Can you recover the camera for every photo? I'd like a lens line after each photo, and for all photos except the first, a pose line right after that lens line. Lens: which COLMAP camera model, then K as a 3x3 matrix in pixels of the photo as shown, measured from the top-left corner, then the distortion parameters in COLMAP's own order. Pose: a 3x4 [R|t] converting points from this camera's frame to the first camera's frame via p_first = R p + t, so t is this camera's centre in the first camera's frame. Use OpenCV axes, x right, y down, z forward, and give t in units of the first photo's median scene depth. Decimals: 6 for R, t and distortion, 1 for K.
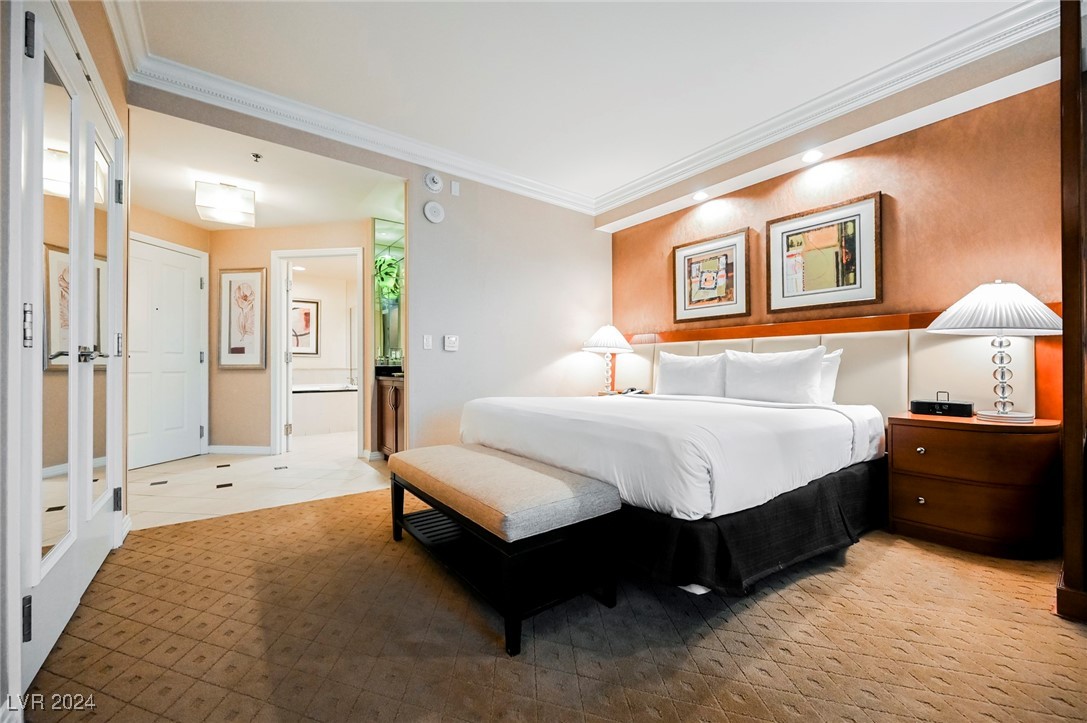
lens RADIAL K [[425.4, 0, 543.5], [0, 425.4, 361.5], [0, 0, 1]] dist [-0.001667, 0.000151]
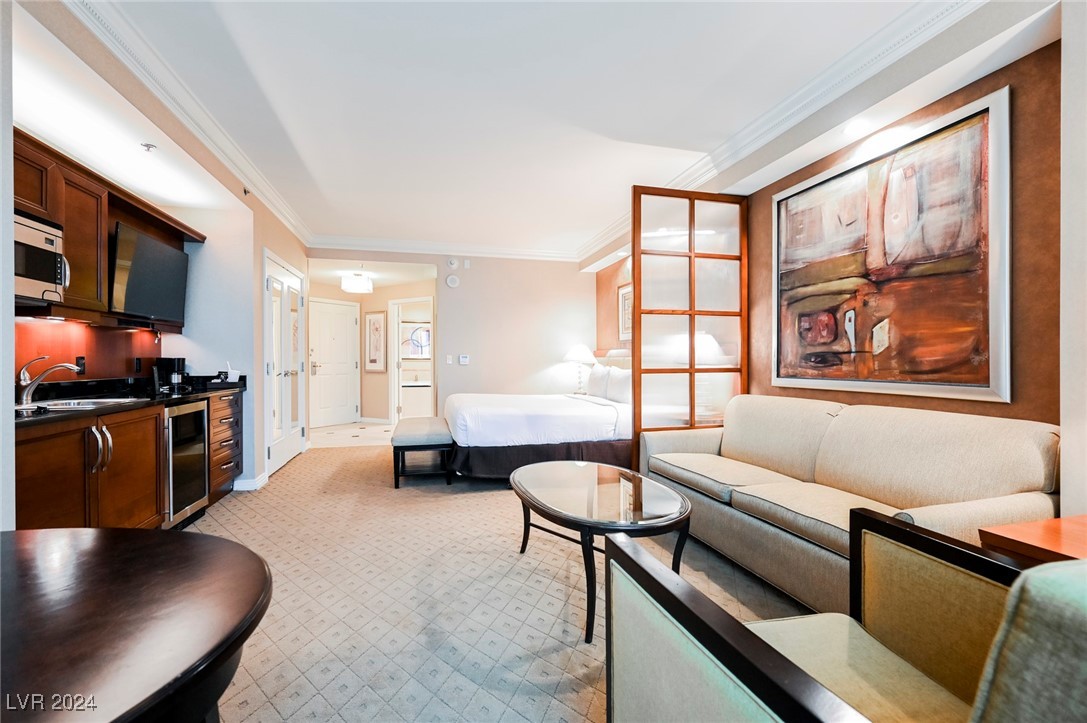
lens RADIAL K [[459.0, 0, 540.6], [0, 459.0, 361.3], [0, 0, 1]] dist [0.000224, -0.000004]
pose [[0.922152, 0.001928, -0.386822, 0.591959], [0.004023, 0.999886, 0.014573, -0.049686], [0.386806, -0.014994, 0.922039, -0.413013]]
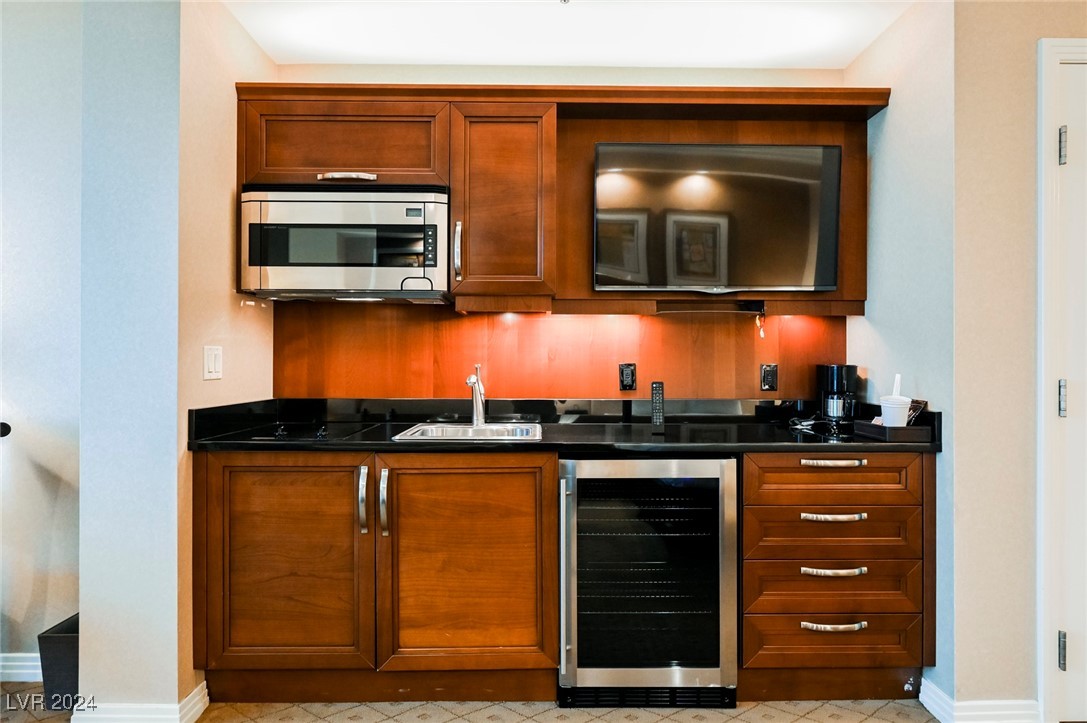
lens RADIAL K [[620.0, 0, 543.6], [0, 620.0, 363.7], [0, 0, 1]] dist [-0.001637, -0.000704]
pose [[-0.595143, 0.002740, -0.803615, 0.254515], [0.008565, 0.999959, -0.002934, -0.048232], [0.803574, -0.008629, -0.595142, 0.224670]]
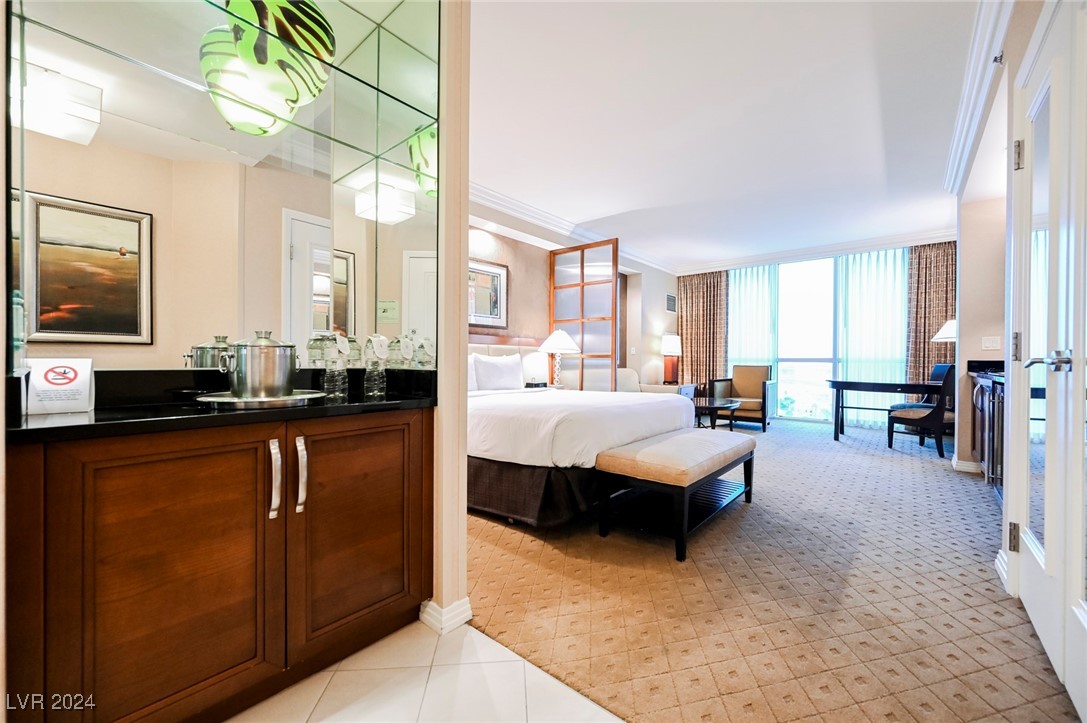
lens RADIAL K [[425.4, 0, 543.5], [0, 425.4, 361.5], [0, 0, 1]] dist [-0.001667, 0.000151]
pose [[-0.209372, 0.002092, 0.977834, -0.602681], [-0.016476, 0.999848, -0.005666, 0.001663], [-0.977697, -0.017297, -0.209306, 0.766538]]
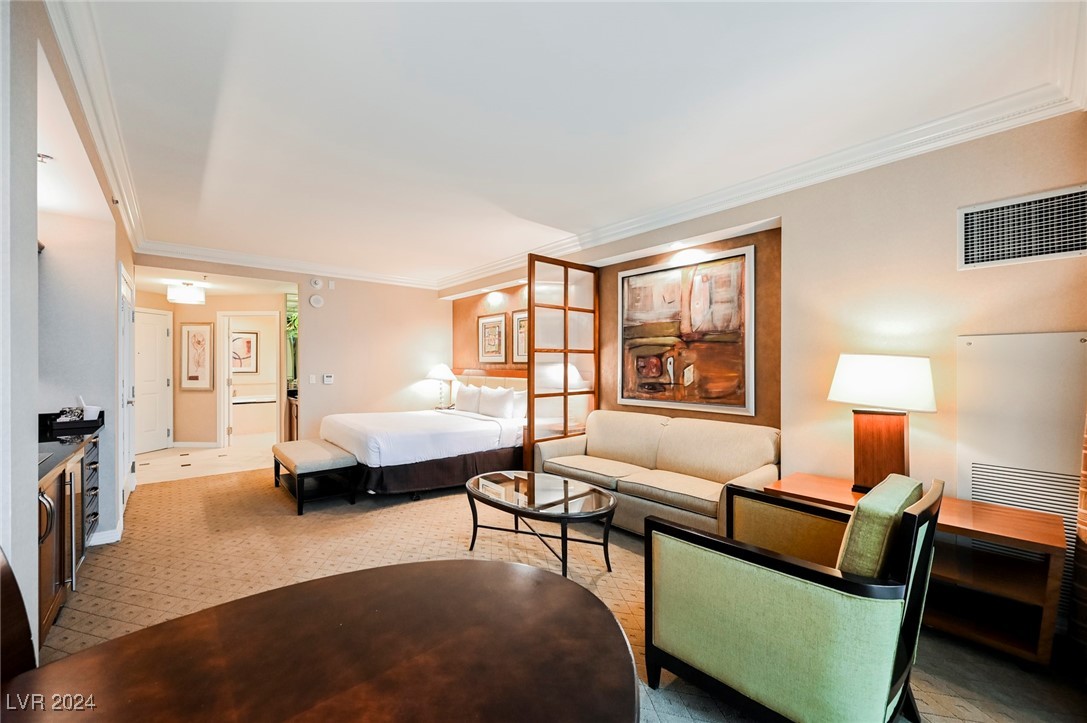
lens RADIAL K [[427.3, 0, 539.8], [0, 427.3, 363.3], [0, 0, 1]] dist [-0.001179, 0.000031]
pose [[0.998262, 0.004690, 0.058750, 0.407398], [-0.005400, 0.999914, 0.011935, -0.103828], [-0.058689, -0.012231, 0.998201, -0.570402]]
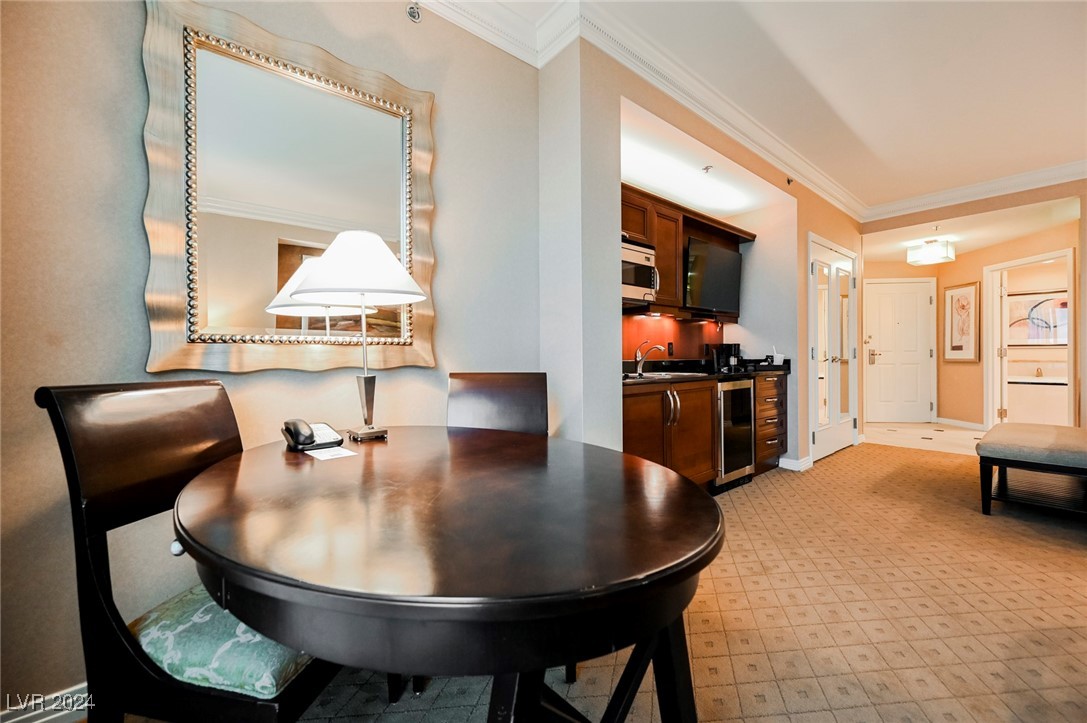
lens RADIAL K [[437.5, 0, 542.1], [0, 437.5, 360.7], [0, 0, 1]] dist [0.001298, 0.000171]
pose [[0.052774, 0.010970, -0.998546, 0.575522], [0.020071, 0.999726, 0.012044, -0.029127], [0.998405, -0.020678, 0.052539, -0.359266]]
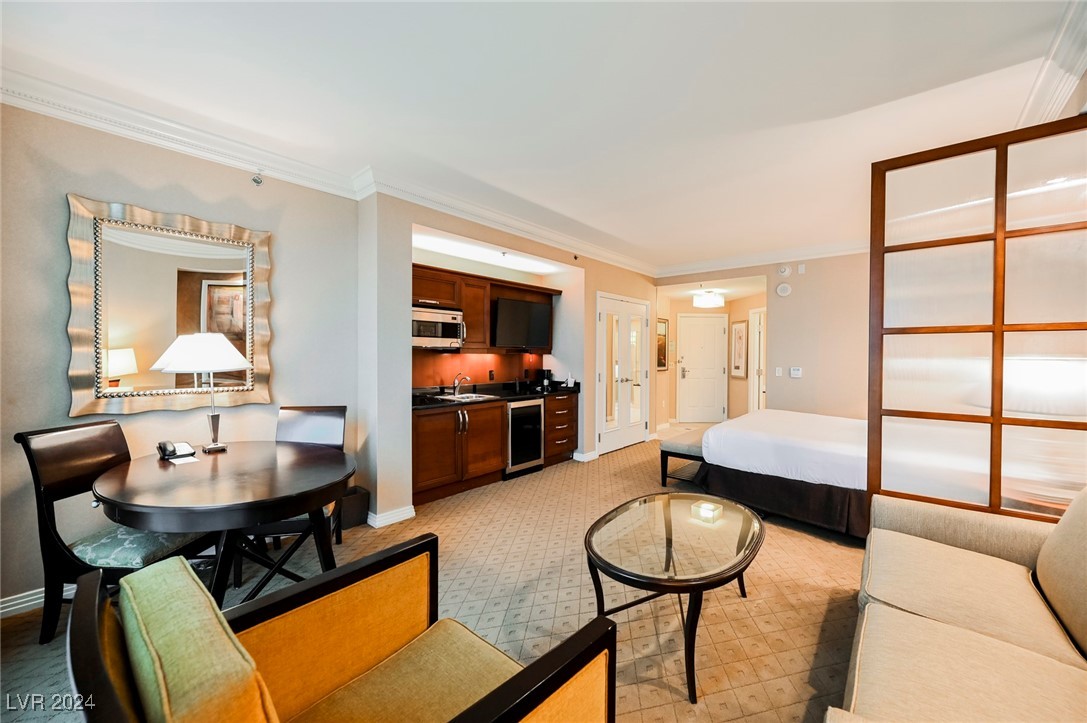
lens RADIAL K [[425.4, 0, 543.5], [0, 425.4, 361.5], [0, 0, 1]] dist [-0.001667, 0.000151]
pose [[0.201579, 0.020645, -0.979255, 0.878010], [0.005812, 0.999735, 0.022273, -0.098083], [0.979455, -0.010182, 0.201406, -0.155652]]
